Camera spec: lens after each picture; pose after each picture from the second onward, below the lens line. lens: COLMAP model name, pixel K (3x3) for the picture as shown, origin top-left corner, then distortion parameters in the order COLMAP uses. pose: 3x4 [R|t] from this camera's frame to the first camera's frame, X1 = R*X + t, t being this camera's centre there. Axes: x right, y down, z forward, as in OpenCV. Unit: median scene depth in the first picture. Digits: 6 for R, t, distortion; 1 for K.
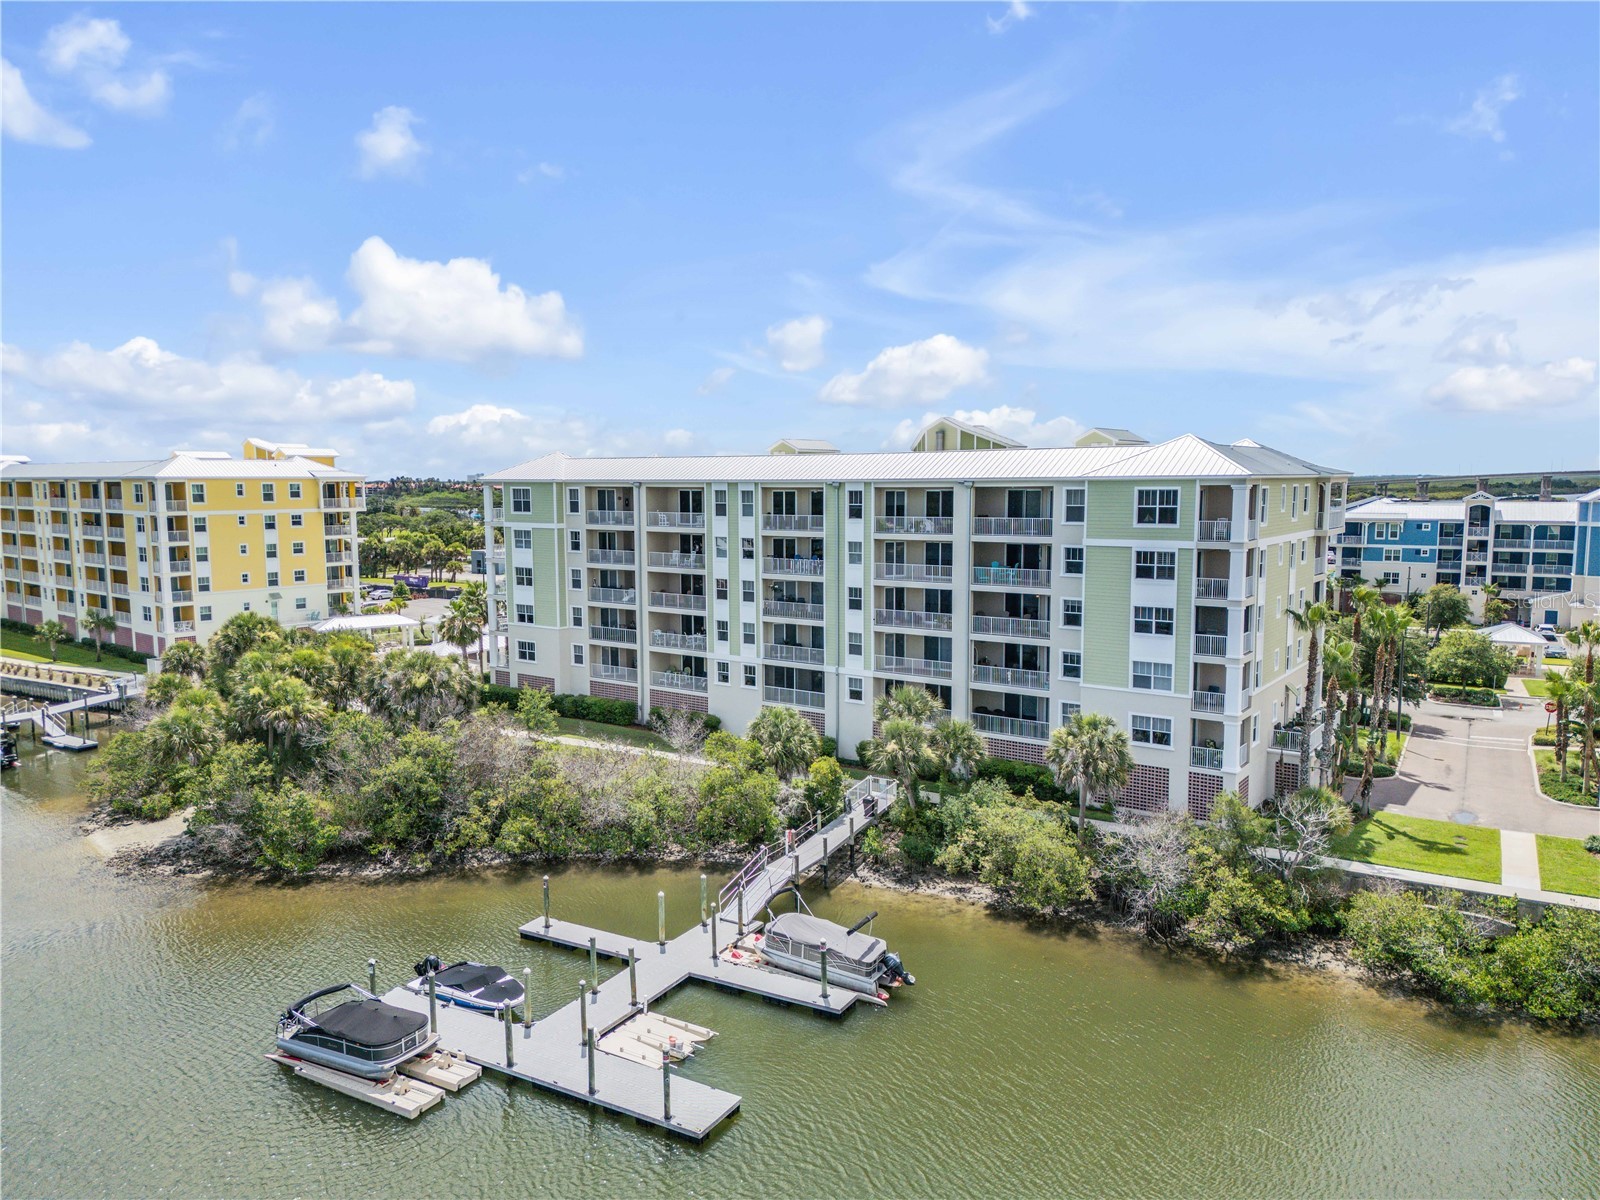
lens RADIAL K [[1118.1, 0, 798.3], [0, 1118.1, 606.7], [0, 0, 1]] dist [0.102977, -0.122373]
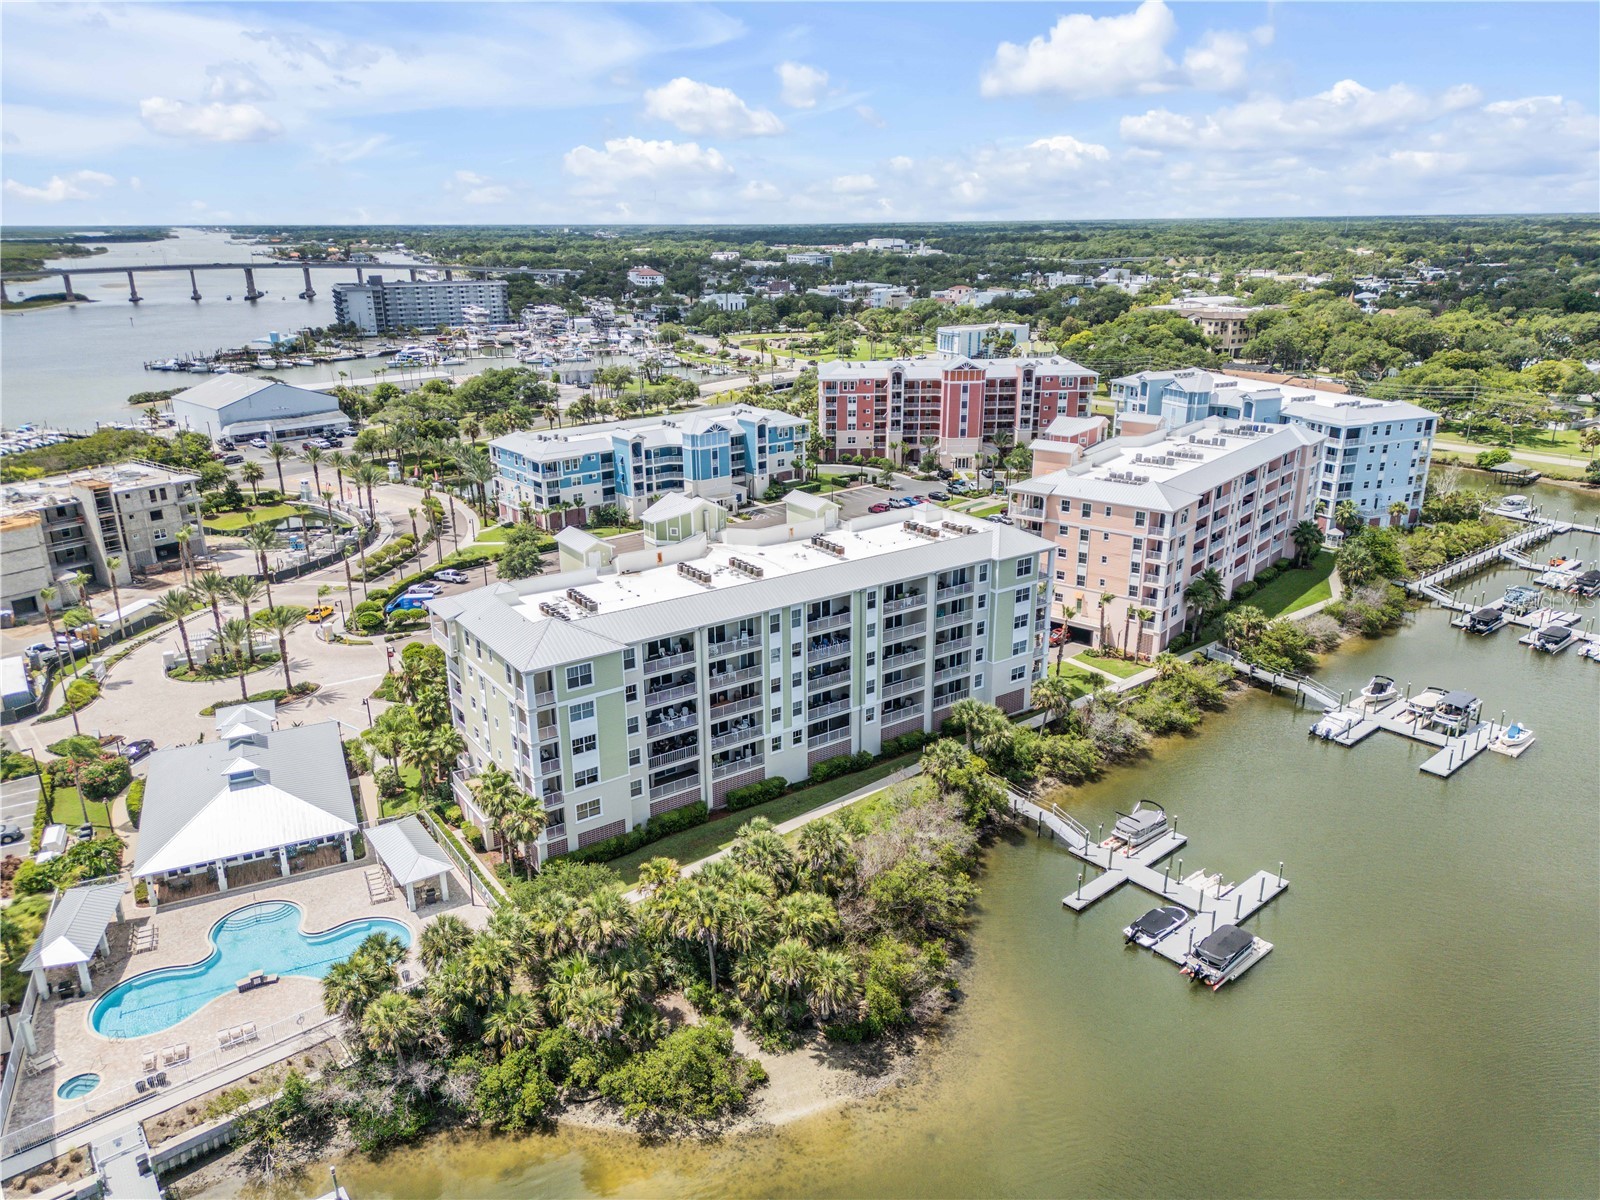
lens RADIAL K [[1118.1, 0, 798.3], [0, 1118.1, 606.7], [0, 0, 1]] dist [0.102977, -0.122373]
pose [[0.327647, -0.306013, 0.893870, -1.499856], [0.113243, 0.951993, 0.284403, -0.590081], [-0.937989, 0.008041, 0.346572, 0.648593]]
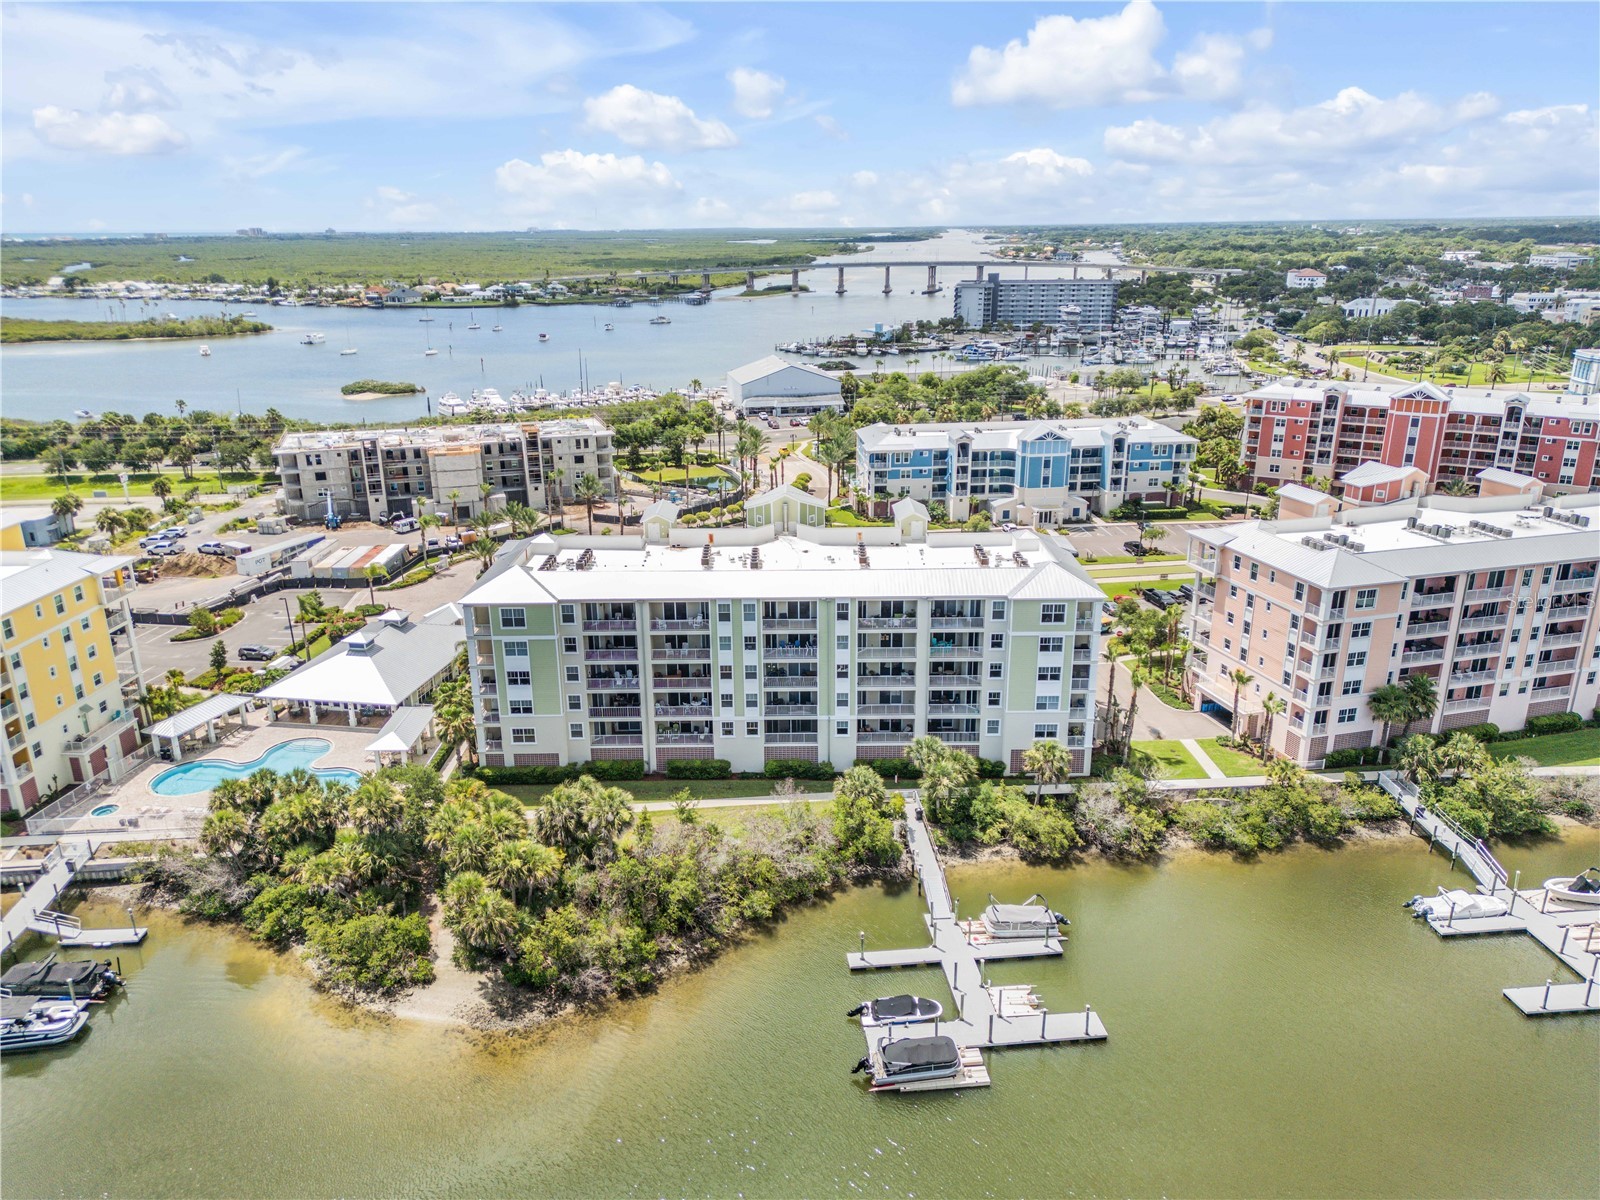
lens RADIAL K [[1118.1, 0, 798.3], [0, 1118.1, 606.7], [0, 0, 1]] dist [0.102977, -0.122373]
pose [[0.810841, -0.191103, 0.553188, -0.916619], [0.071235, 0.970387, 0.230814, -0.500605], [-0.580915, -0.147747, 0.800443, -0.162177]]
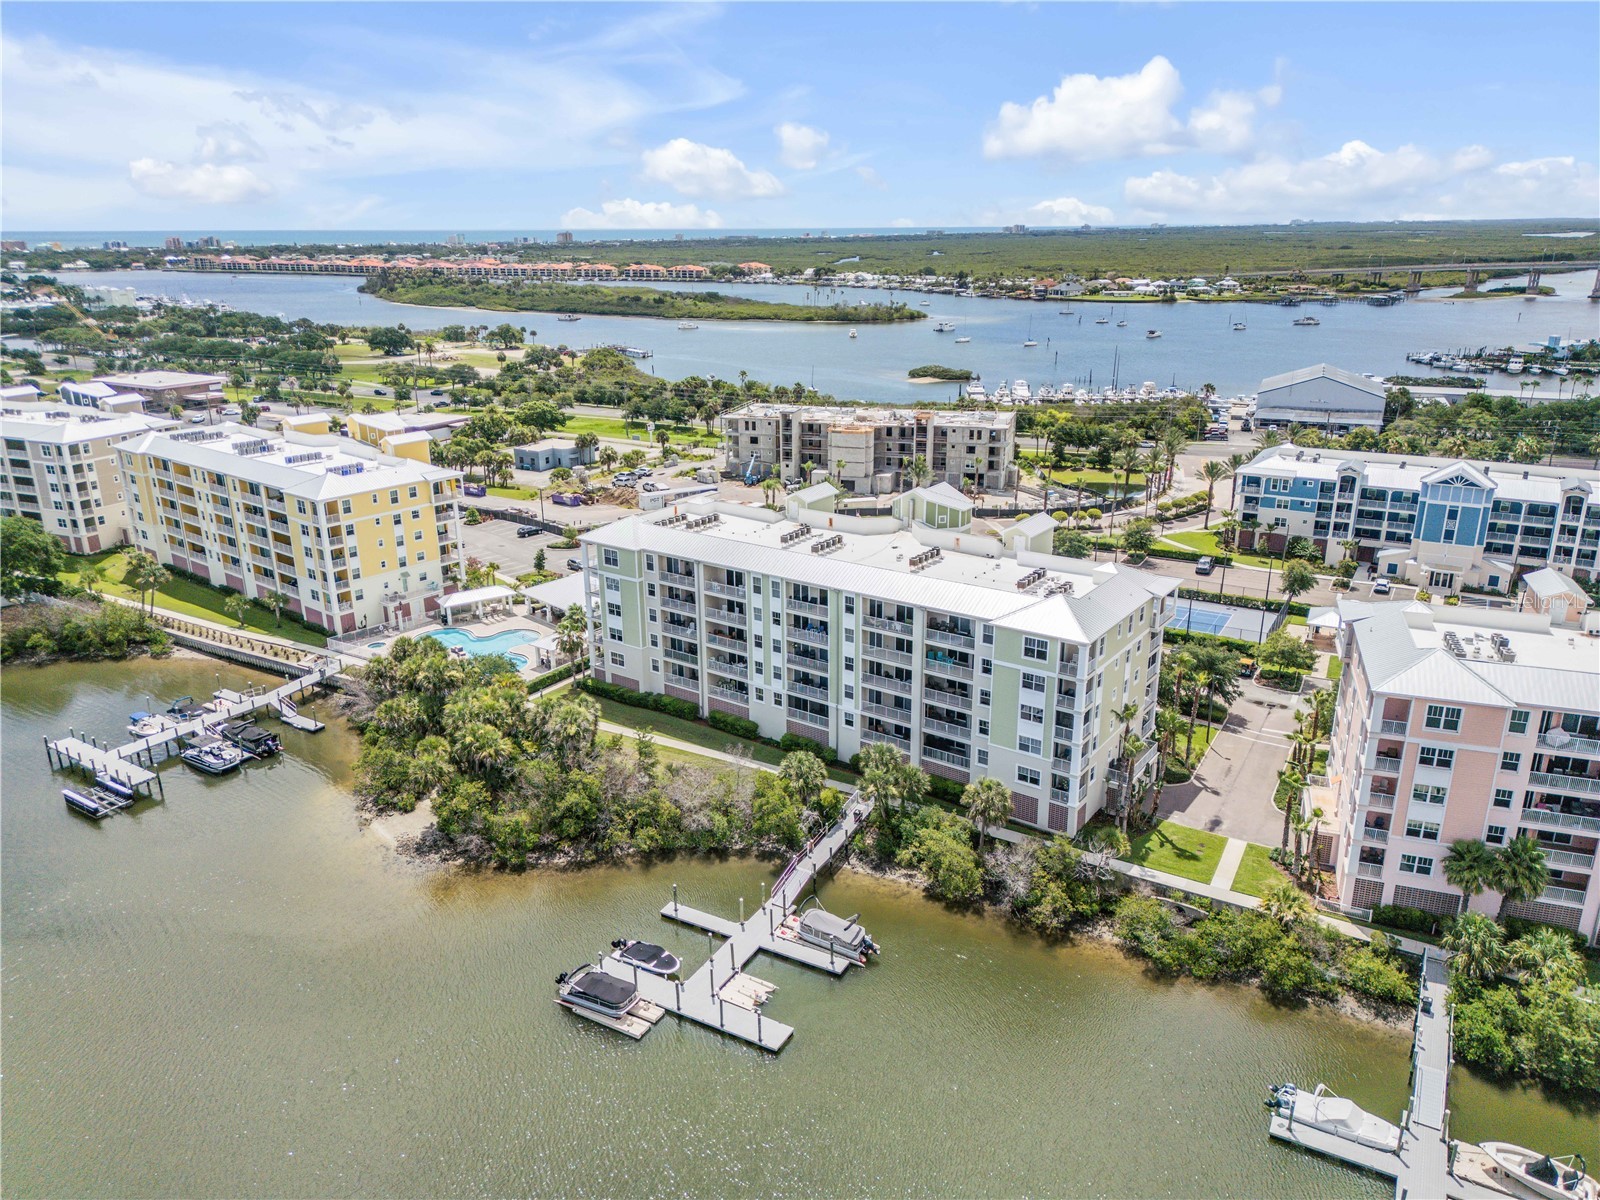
lens RADIAL K [[1118.1, 0, 798.3], [0, 1118.1, 606.7], [0, 0, 1]] dist [0.102977, -0.122373]
pose [[0.999971, -0.006361, 0.004178, -0.027090], [0.005331, 0.977286, 0.211856, -0.461133], [-0.005430, -0.211827, 0.977292, -0.525206]]
